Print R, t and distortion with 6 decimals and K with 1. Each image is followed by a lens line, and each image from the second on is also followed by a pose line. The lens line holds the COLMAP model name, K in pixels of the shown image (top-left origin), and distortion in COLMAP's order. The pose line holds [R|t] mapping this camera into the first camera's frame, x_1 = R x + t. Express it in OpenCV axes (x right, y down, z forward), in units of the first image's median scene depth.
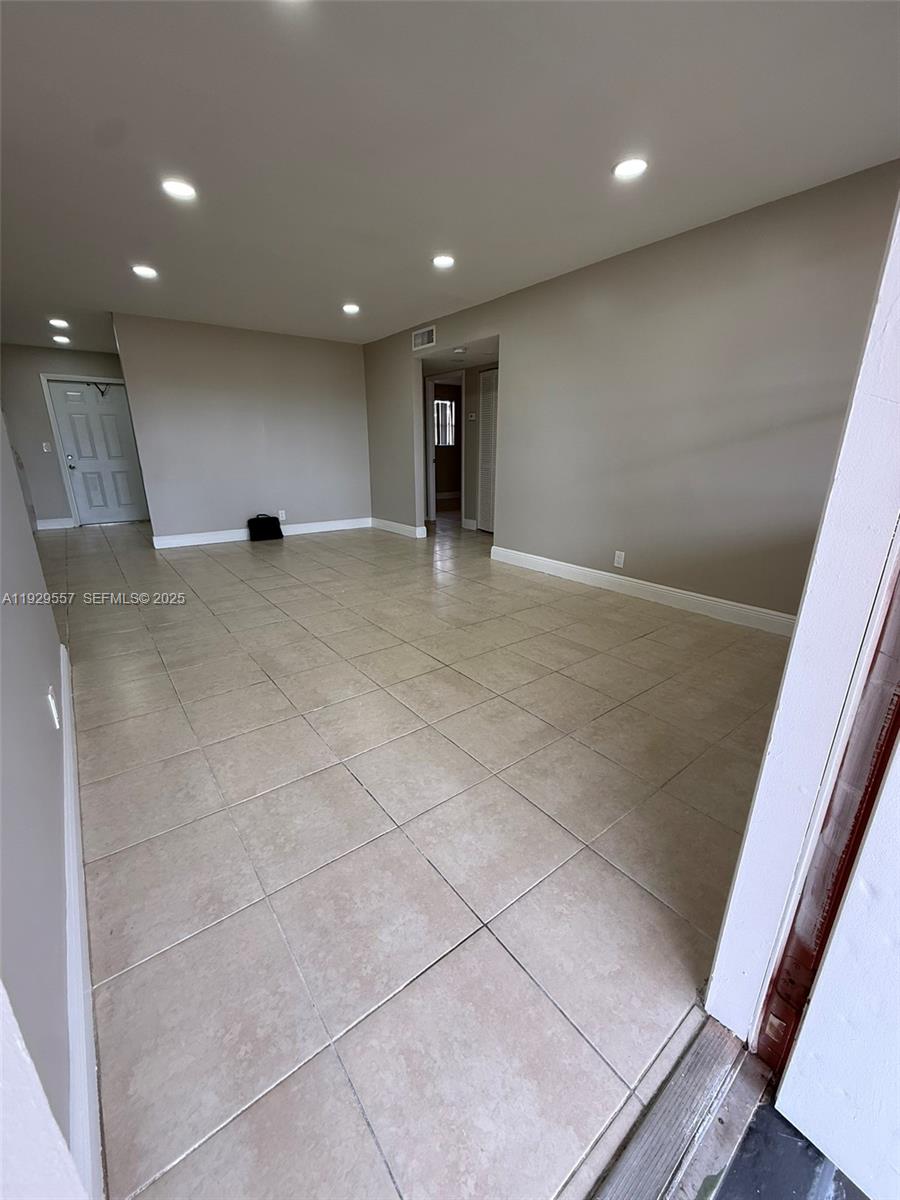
lens RADIAL K [[476.1, 0, 449.2], [0, 476.1, 596.8], [0, 0, 1]] dist [-0.001622, 0.000521]
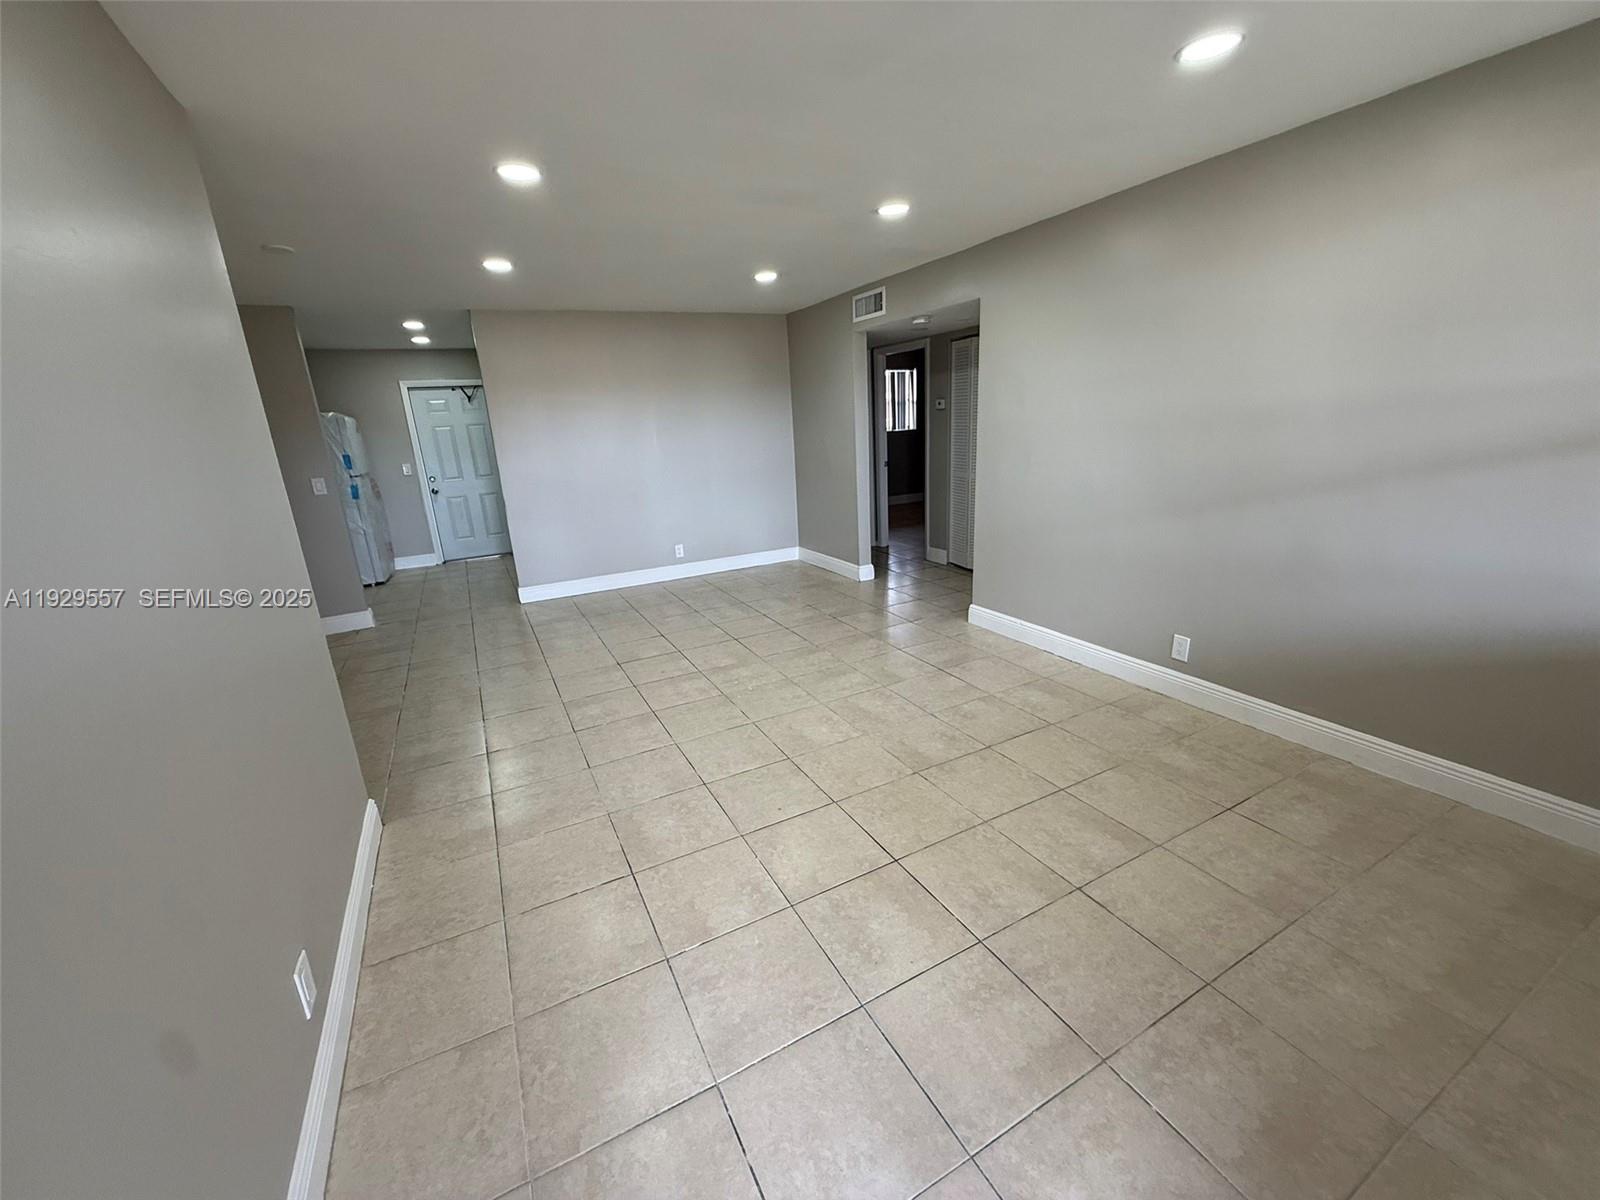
lens RADIAL K [[634.8, 0, 794.5], [0, 634.8, 599.4], [0, 0, 1]] dist [-0.001622, 0.000521]
pose [[0.983249, -0.001174, -0.182265, 0.014182], [-0.001840, 0.999864, -0.016363, -0.155205], [0.182260, 0.016425, 0.983113, 0.111519]]
